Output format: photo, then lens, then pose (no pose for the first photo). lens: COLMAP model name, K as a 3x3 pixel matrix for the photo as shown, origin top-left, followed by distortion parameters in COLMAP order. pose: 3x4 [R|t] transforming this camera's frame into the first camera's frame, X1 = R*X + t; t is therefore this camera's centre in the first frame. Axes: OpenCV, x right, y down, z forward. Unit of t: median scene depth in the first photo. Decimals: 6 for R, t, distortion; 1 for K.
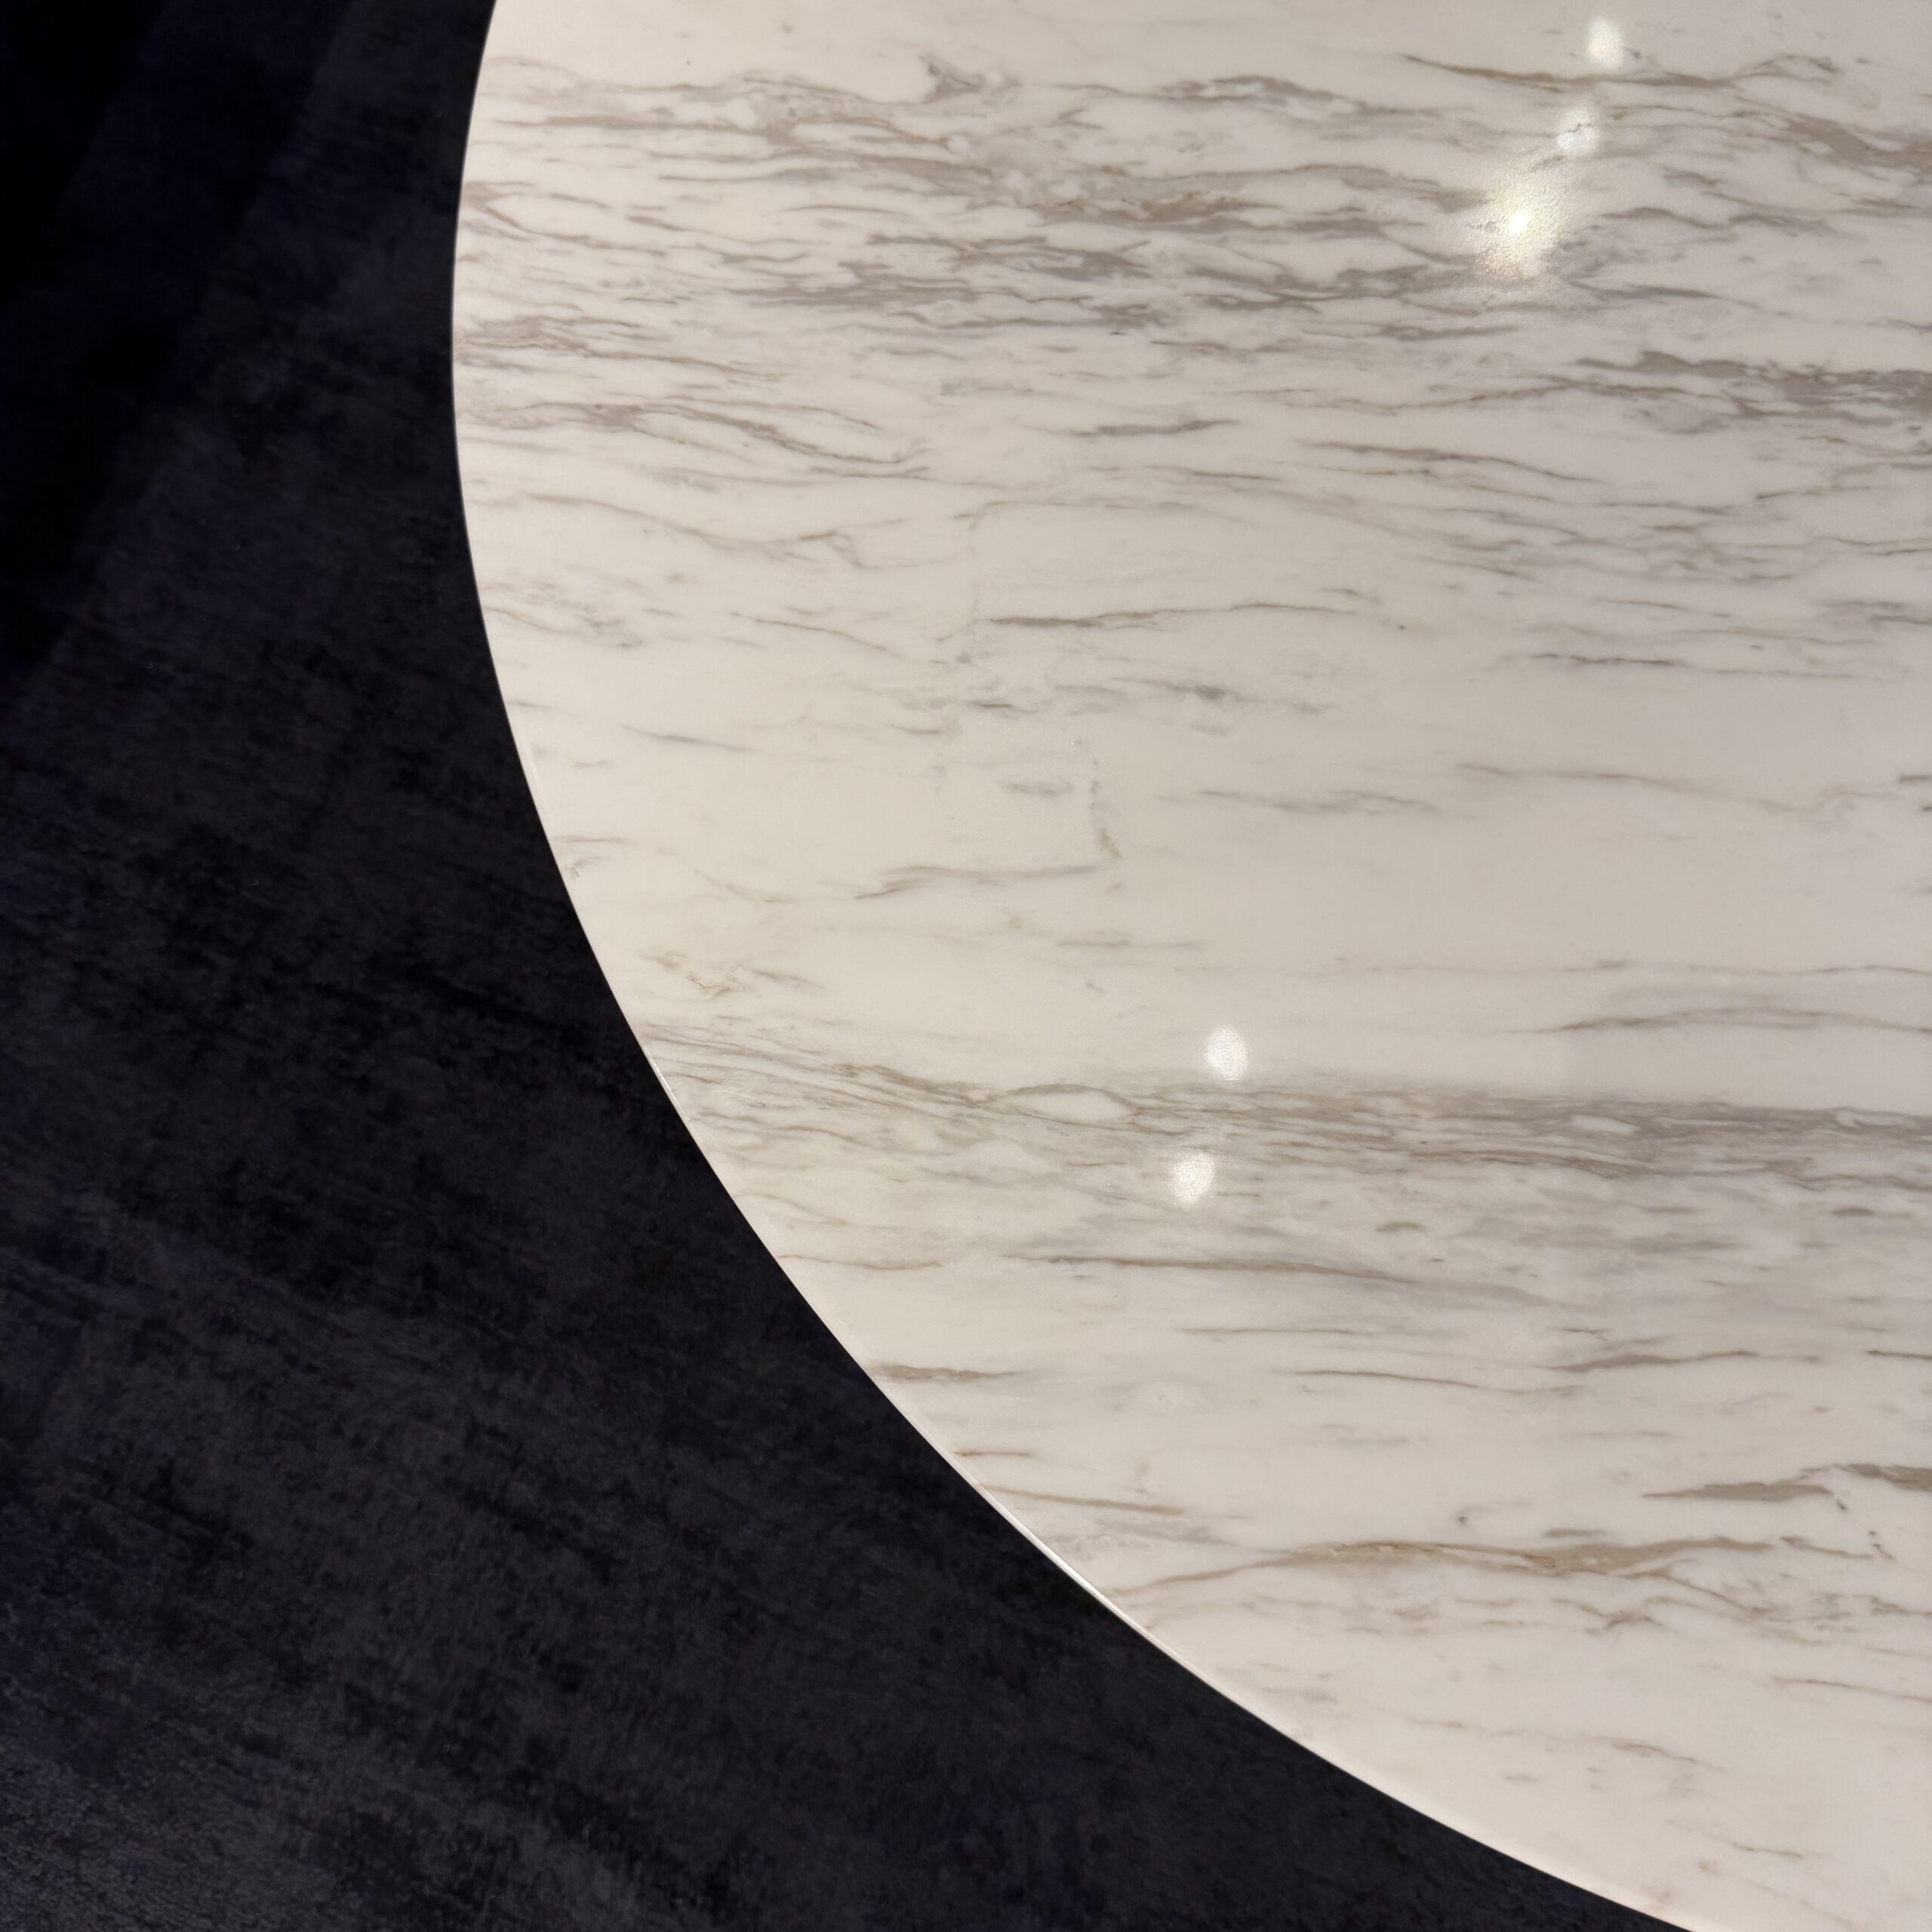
lens RADIAL K [[1889.5, 0, 986.6], [0, 1889.5, 971.5], [0, 0, 1]] dist [0.201476, -0.537803]
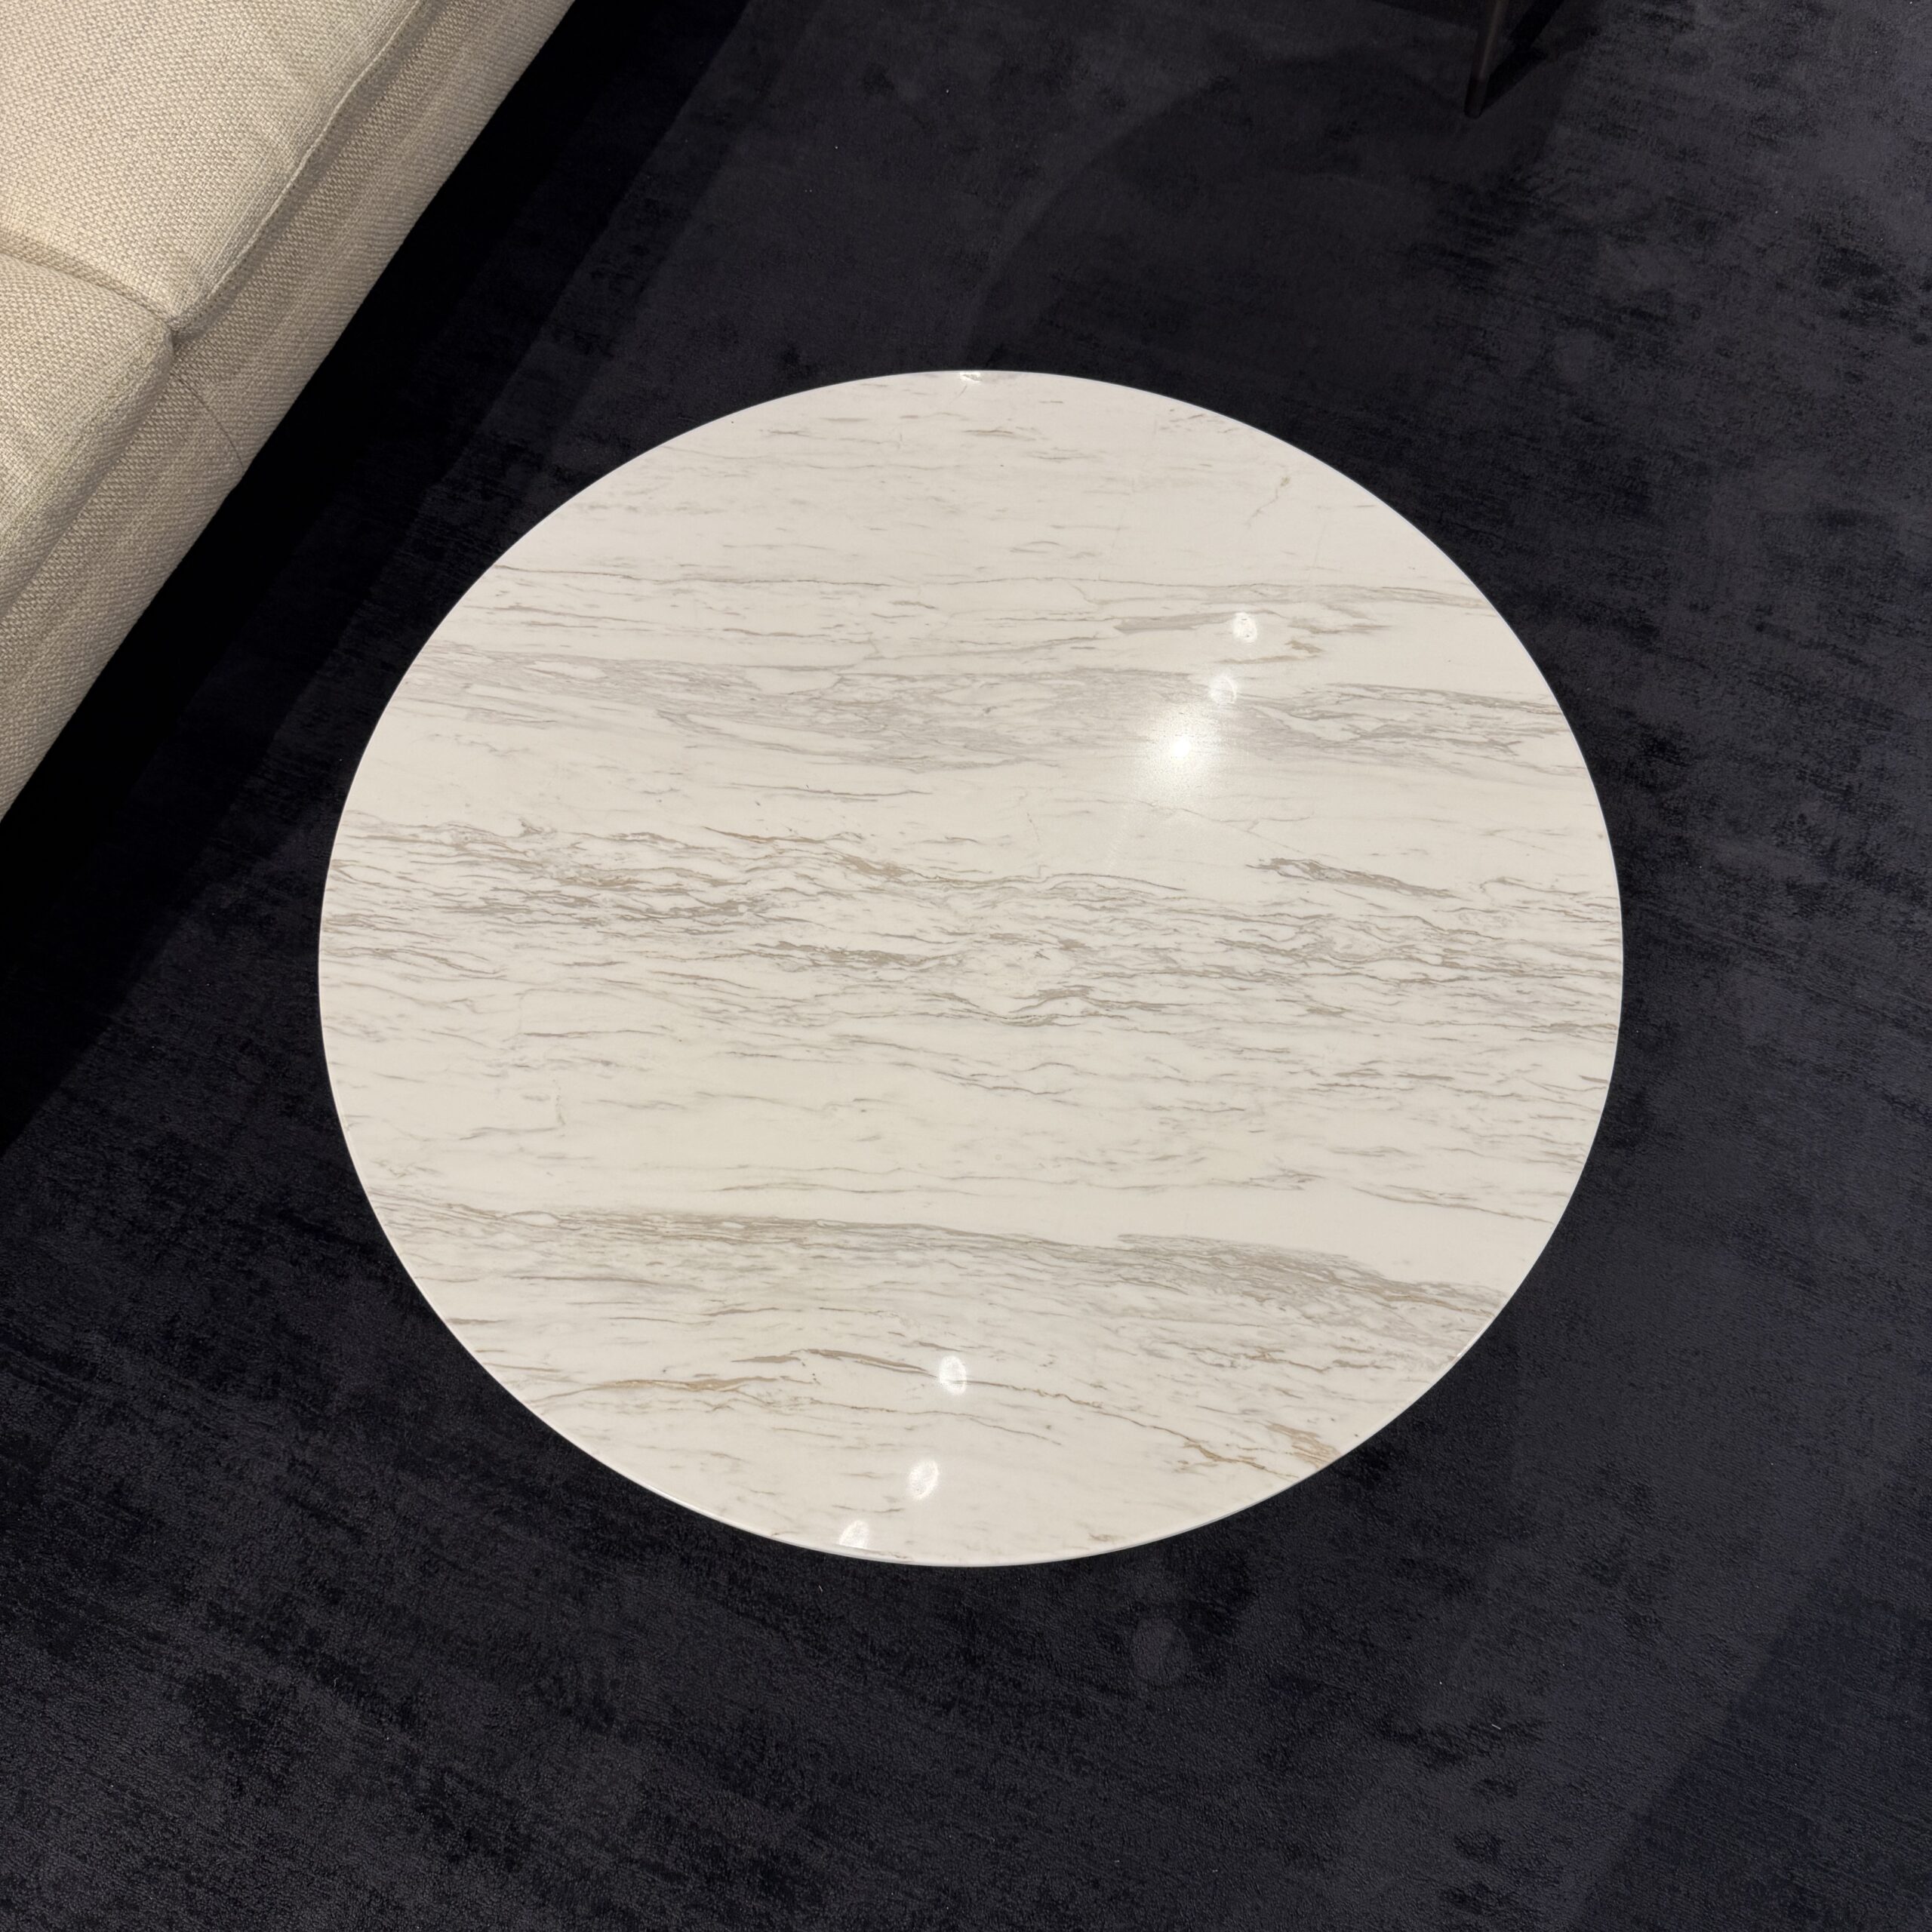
lens RADIAL K [[1831.3, 0, 970.7], [0, 1831.3, 966.7], [0, 0, 1]] dist [0.183620, -0.407860]
pose [[0.998579, 0.024132, 0.047523, 0.465206], [-0.013564, 0.977331, -0.211281, 0.237527], [-0.051545, 0.210336, 0.976269, -1.436083]]
